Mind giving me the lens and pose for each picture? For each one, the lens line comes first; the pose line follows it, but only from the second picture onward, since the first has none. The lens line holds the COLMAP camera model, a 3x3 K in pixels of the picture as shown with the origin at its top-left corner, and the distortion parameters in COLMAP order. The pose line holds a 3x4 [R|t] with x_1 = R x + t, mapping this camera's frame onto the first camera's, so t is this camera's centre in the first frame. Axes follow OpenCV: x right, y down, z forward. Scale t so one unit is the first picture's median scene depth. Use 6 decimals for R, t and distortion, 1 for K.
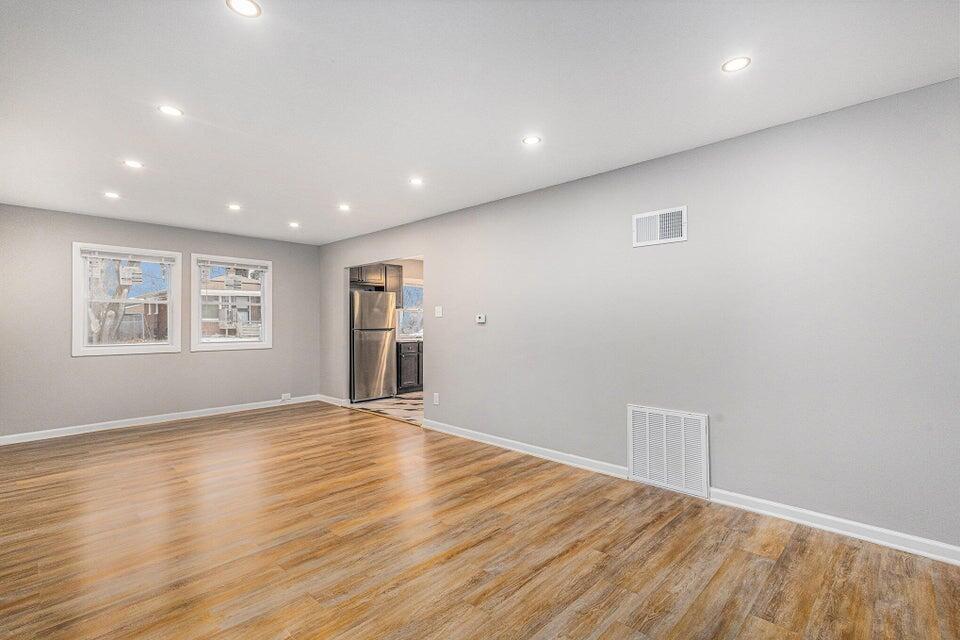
lens RADIAL K [[441.0, 0, 482.5], [0, 441.0, 320.5], [0, 0, 1]] dist [0.042412, 0.001498]
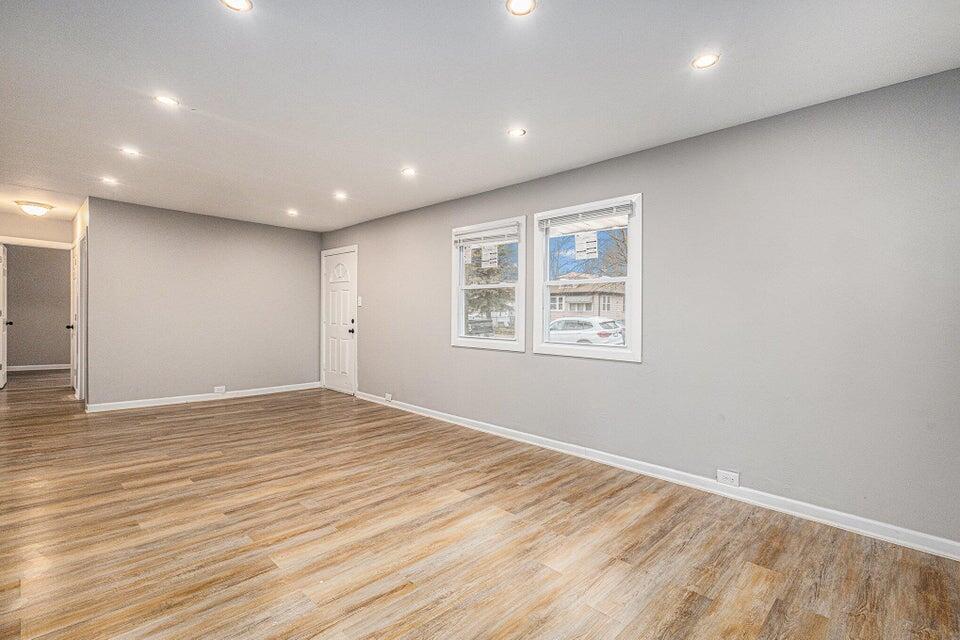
lens RADIAL K [[441.0, 0, 479.5], [0, 441.0, 317.9], [0, 0, 1]] dist [0.042412, 0.001498]
pose [[-0.999912, 0.008696, 0.010000, -0.730709], [0.008596, 0.999913, -0.010030, 0.039683], [-0.010086, -0.009943, -0.999900, 1.923877]]
